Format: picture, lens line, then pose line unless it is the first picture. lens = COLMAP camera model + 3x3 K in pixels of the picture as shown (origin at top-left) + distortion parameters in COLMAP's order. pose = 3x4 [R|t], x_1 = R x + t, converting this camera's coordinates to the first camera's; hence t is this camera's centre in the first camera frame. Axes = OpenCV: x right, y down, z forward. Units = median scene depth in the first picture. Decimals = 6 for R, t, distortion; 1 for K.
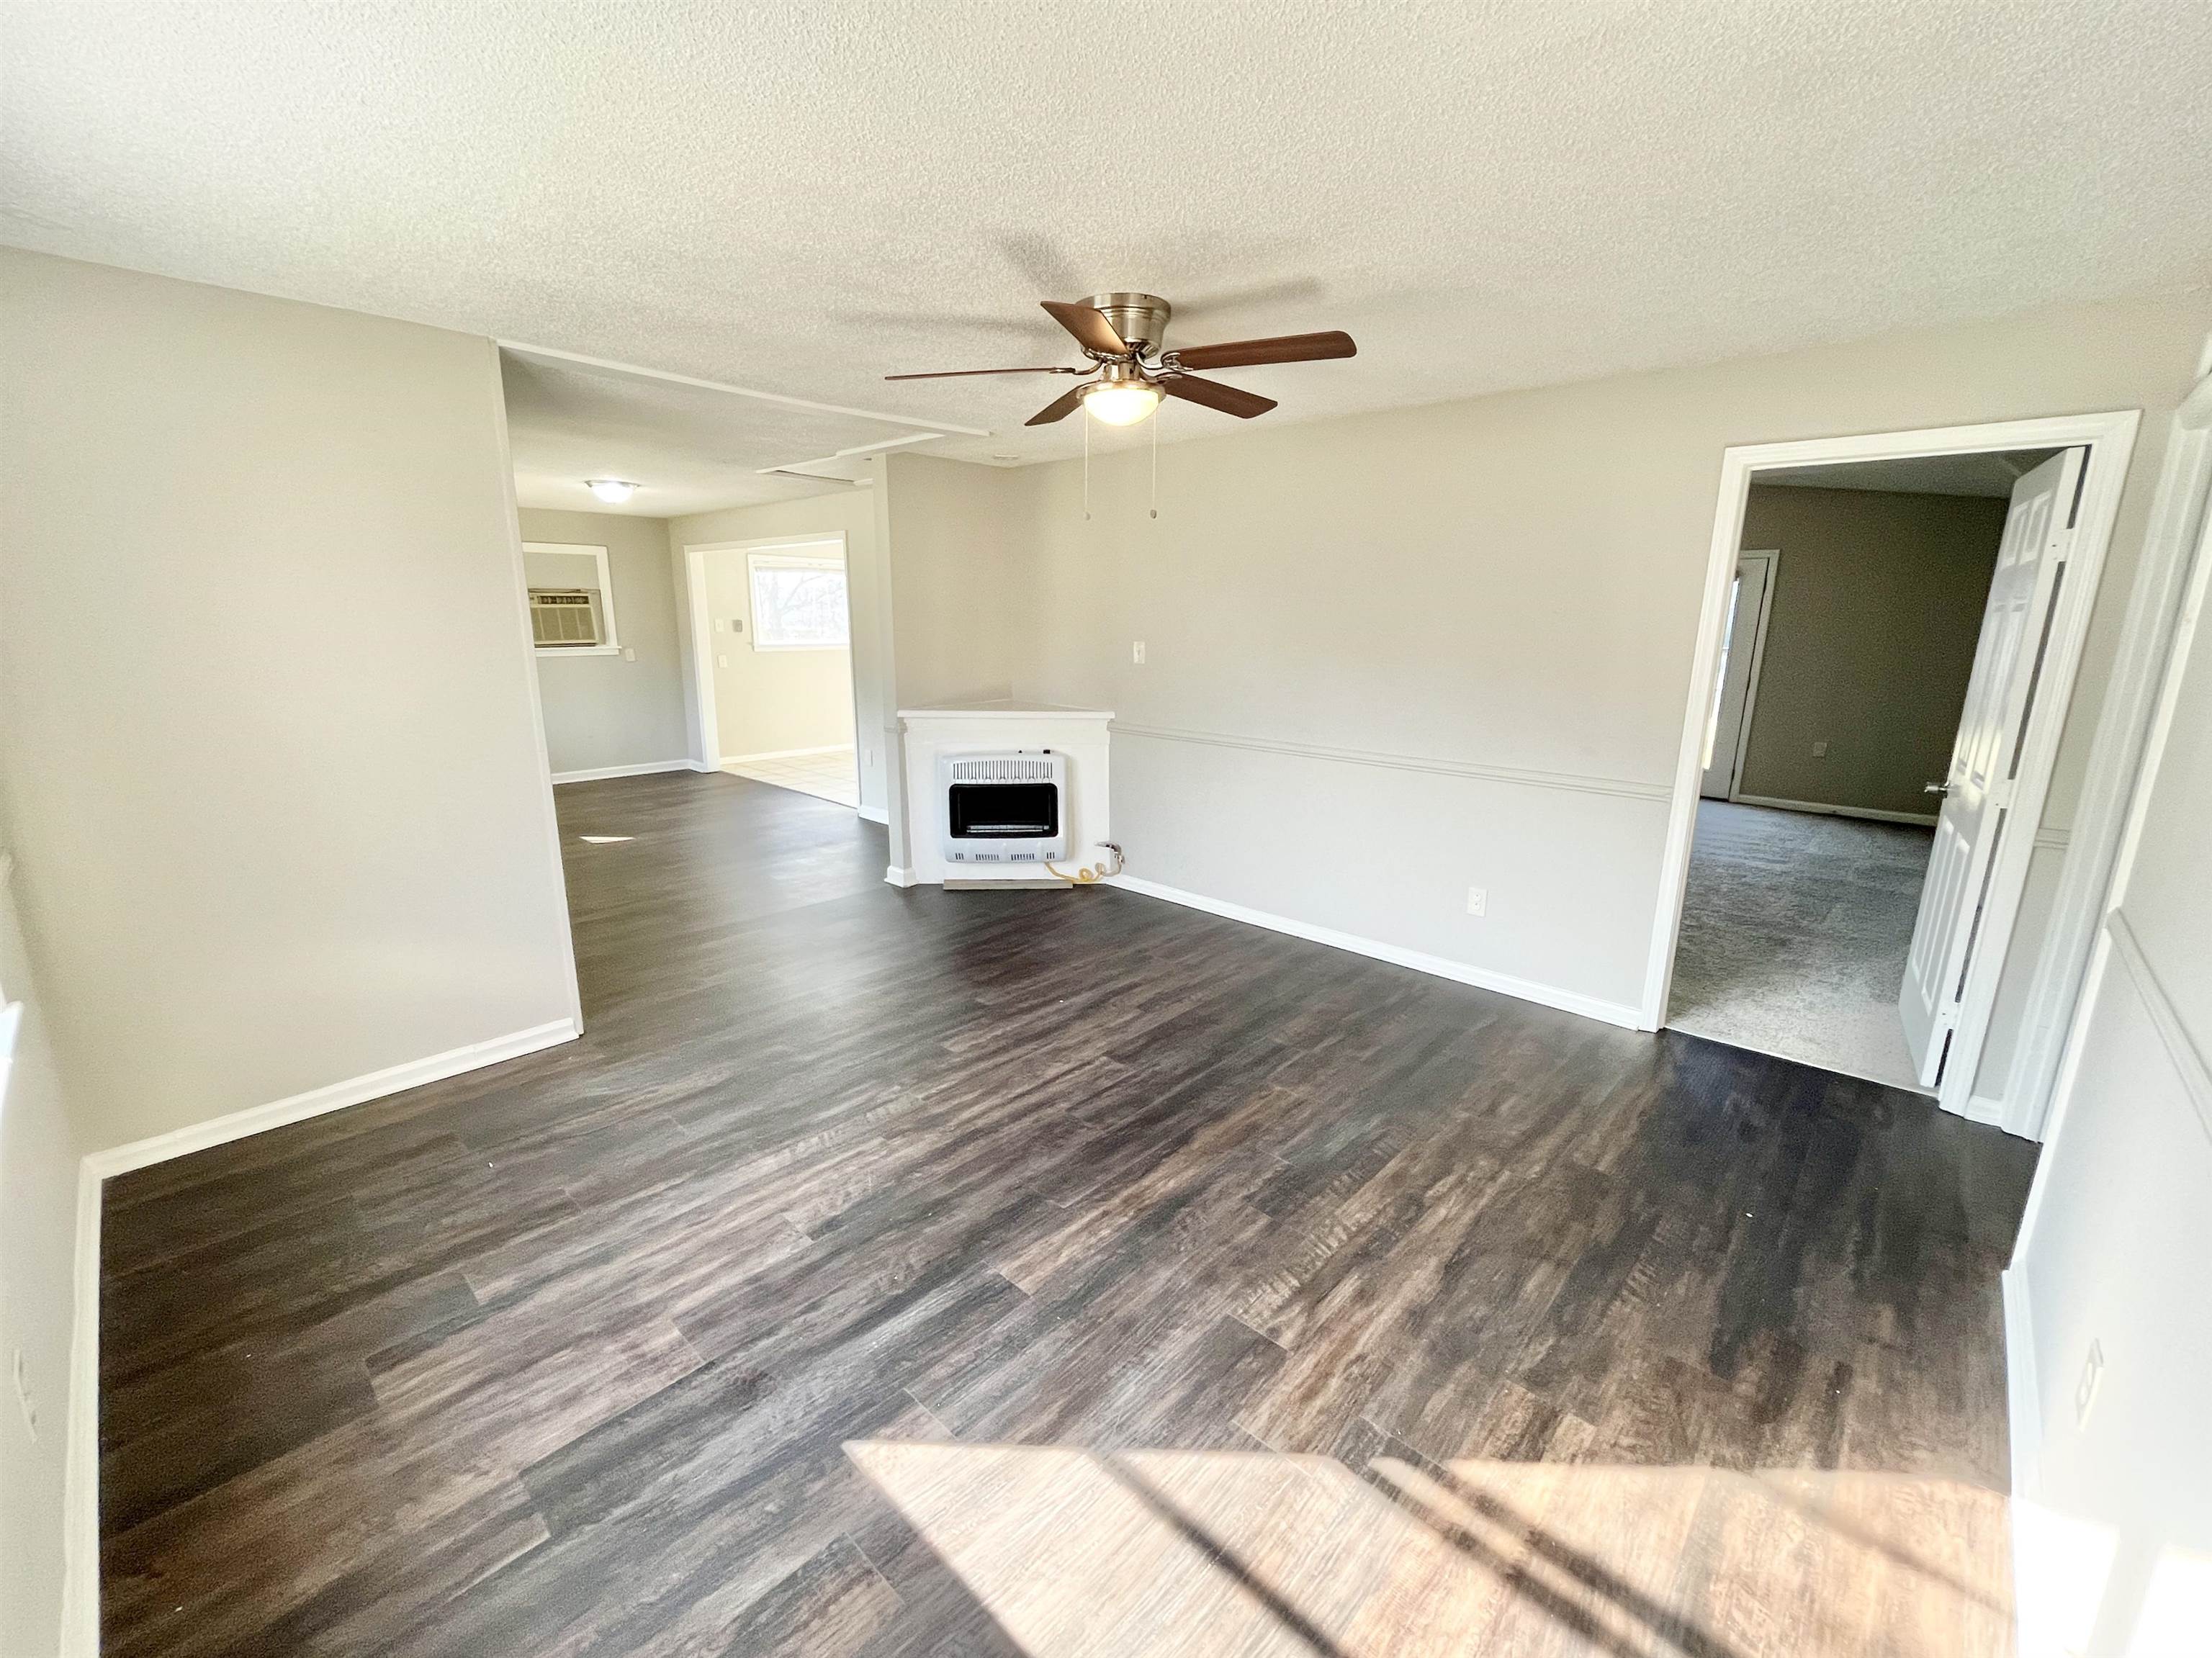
lens RADIAL K [[926.7, 0, 1100.6], [0, 926.7, 827.5], [0, 0, 1]] dist [-0.001938, -0.000143]
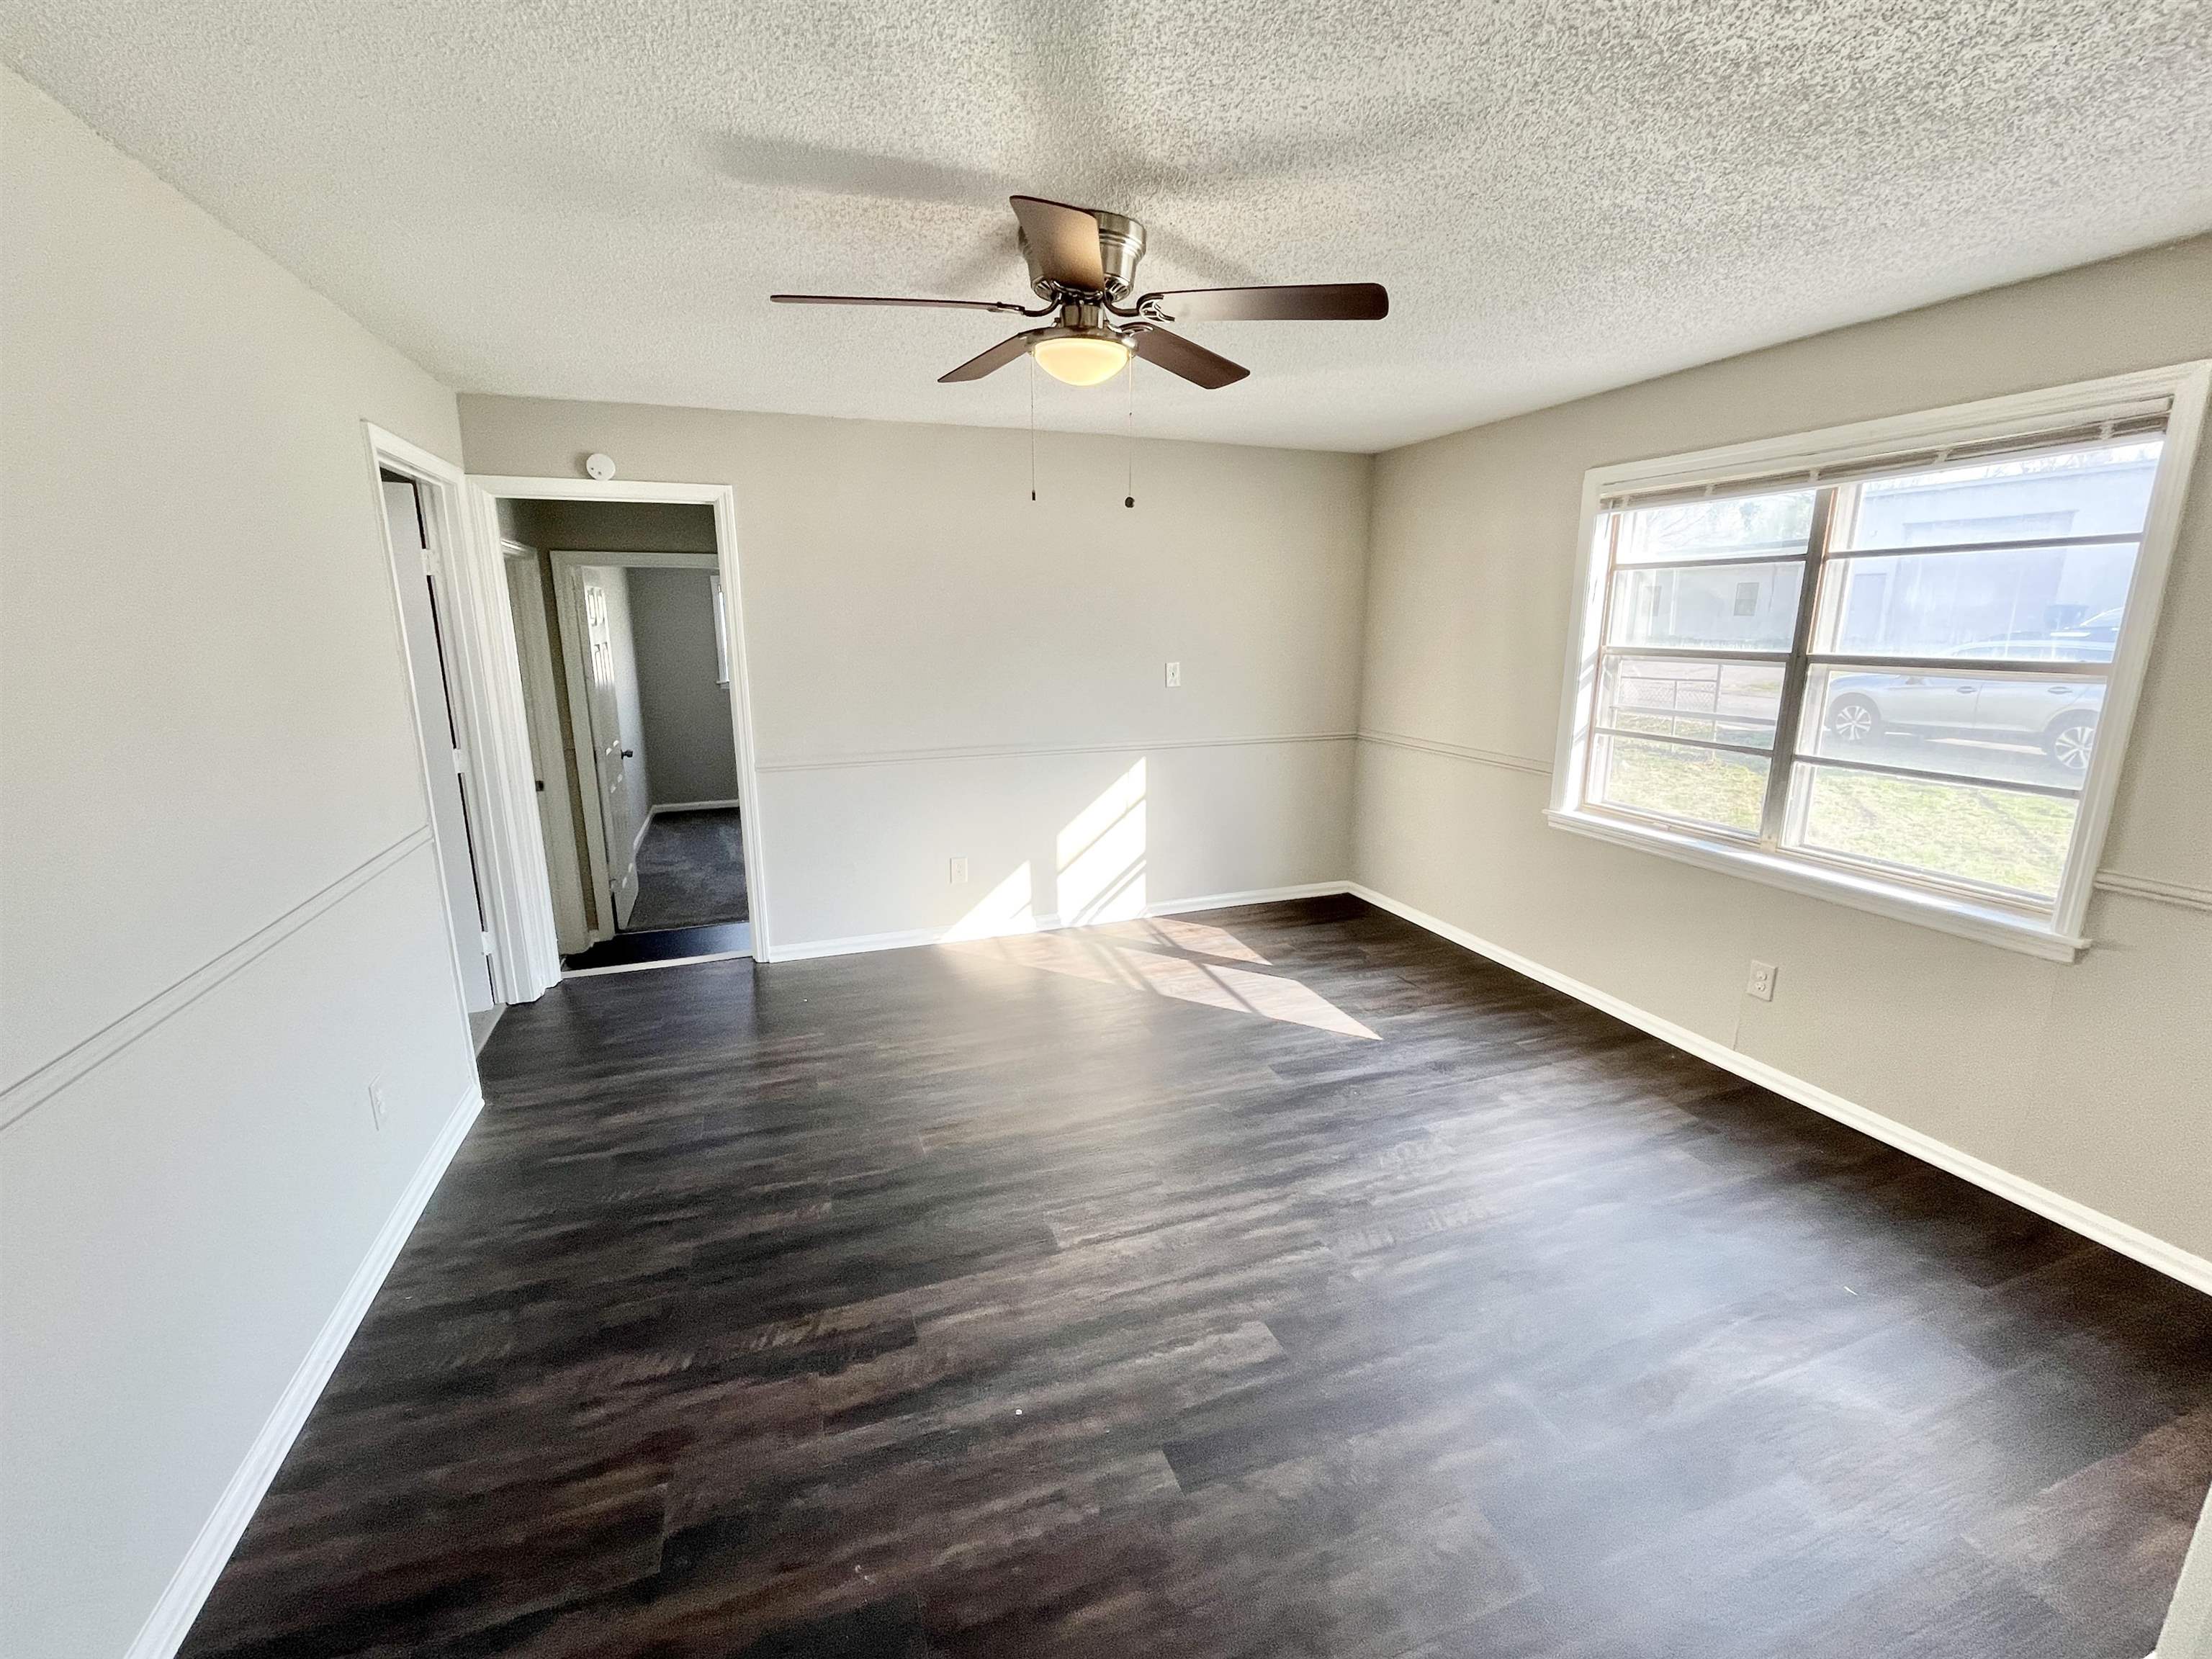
lens RADIAL K [[926.8, 0, 1100.6], [0, 926.8, 828.0], [0, 0, 1]] dist [-0.001938, -0.000143]
pose [[-0.890400, -0.107101, 0.442400, -0.356429], [0.098358, 0.903690, 0.416737, -0.394288], [-0.444425, 0.414576, -0.794111, 1.662478]]
